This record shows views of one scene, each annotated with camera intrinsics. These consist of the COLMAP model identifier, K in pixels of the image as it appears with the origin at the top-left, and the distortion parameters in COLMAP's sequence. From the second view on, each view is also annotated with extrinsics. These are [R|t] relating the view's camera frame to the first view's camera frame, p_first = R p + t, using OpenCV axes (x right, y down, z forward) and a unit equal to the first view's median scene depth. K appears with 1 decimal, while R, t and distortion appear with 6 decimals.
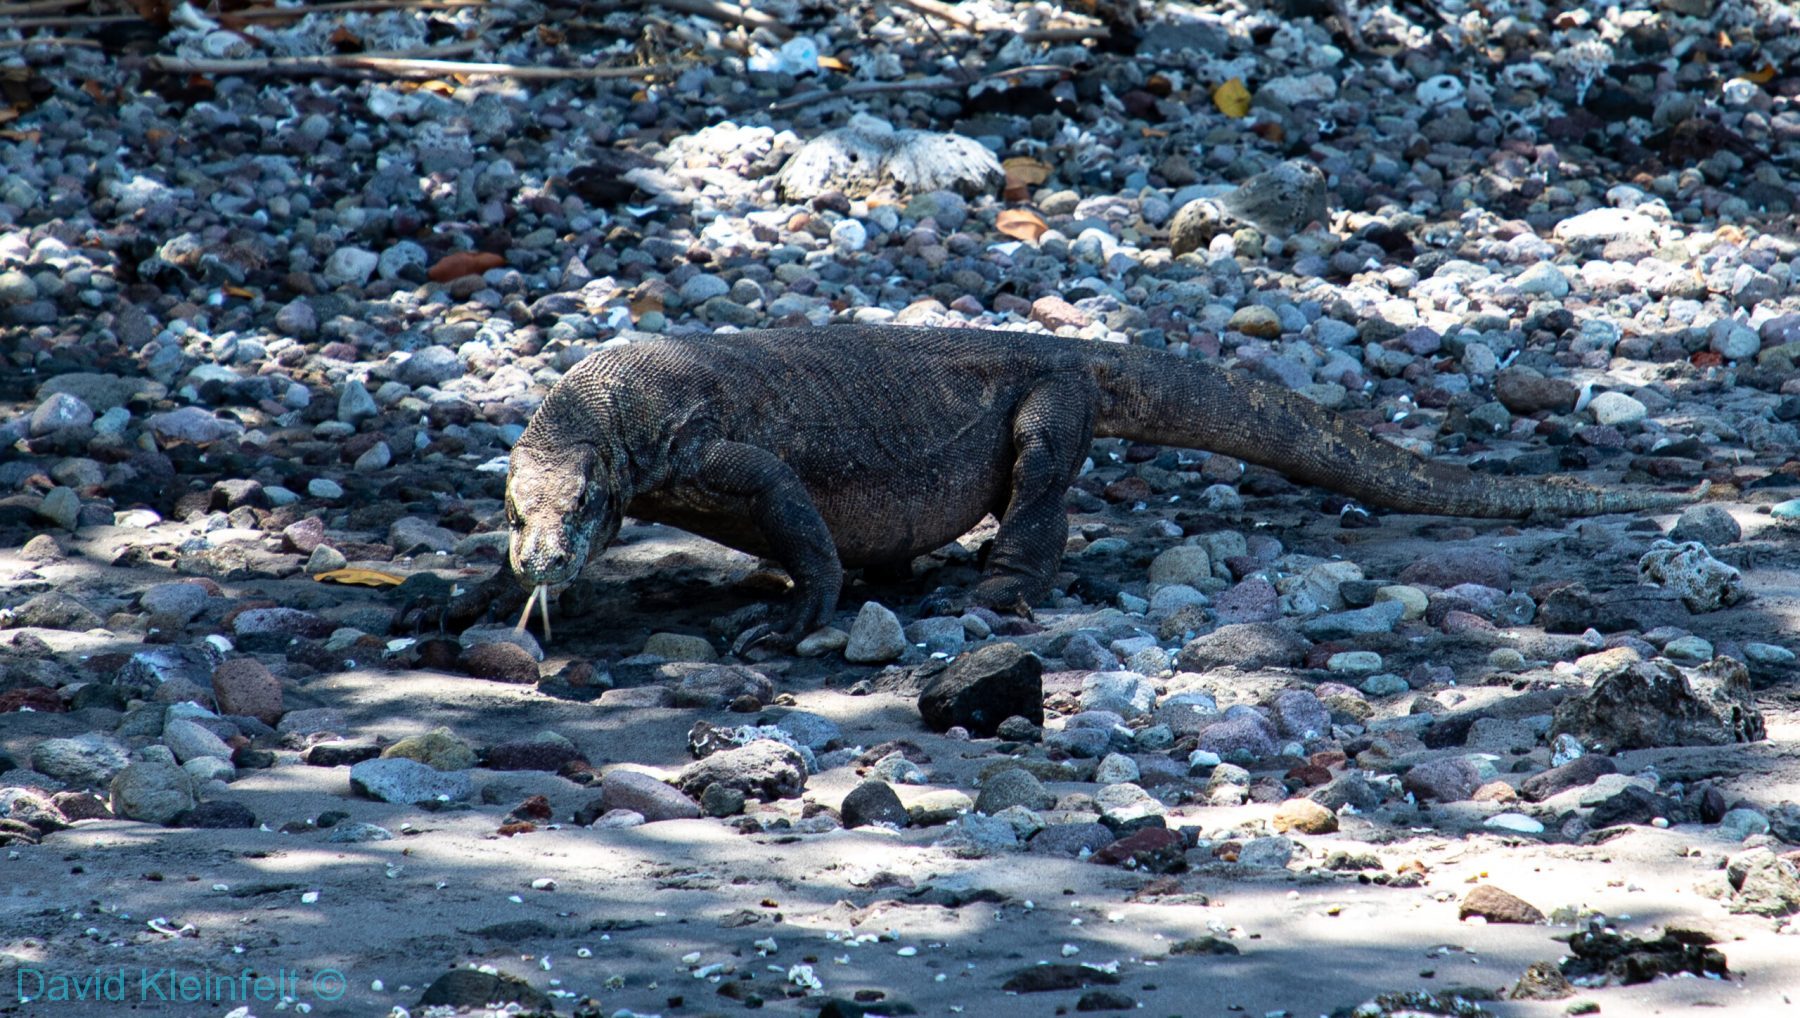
lens RADIAL K [[5806.8, 0, 900.7], [0, 5806.8, 513.7], [0, 0, 1]] dist [0.540666, 0.000000]
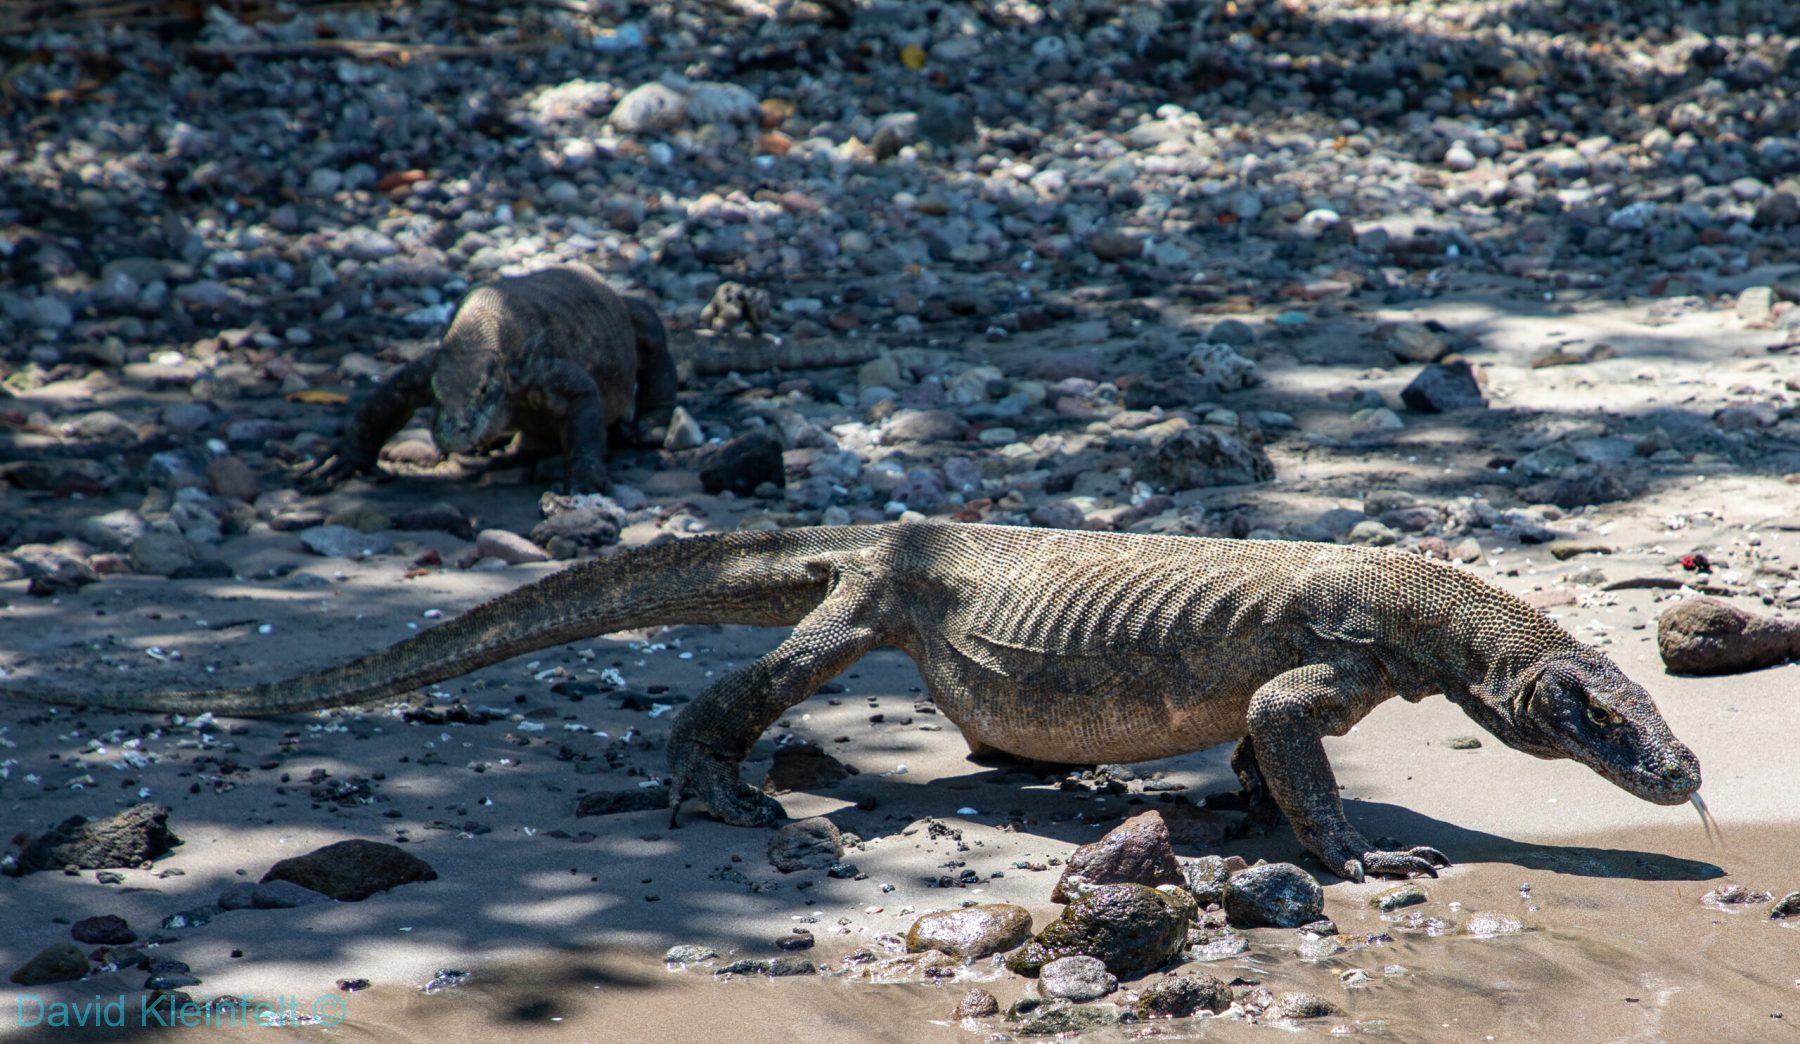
lens RADIAL K [[5702.8, 0, 906.3], [0, 5702.8, 521.2], [0, 0, 1]] dist [1.526818, 0.000000]
pose [[0.996365, -0.036457, 0.076993, -0.060983], [0.034622, 0.999087, 0.025036, 0.011111], [-0.077835, -0.022280, 0.996717, -0.465134]]
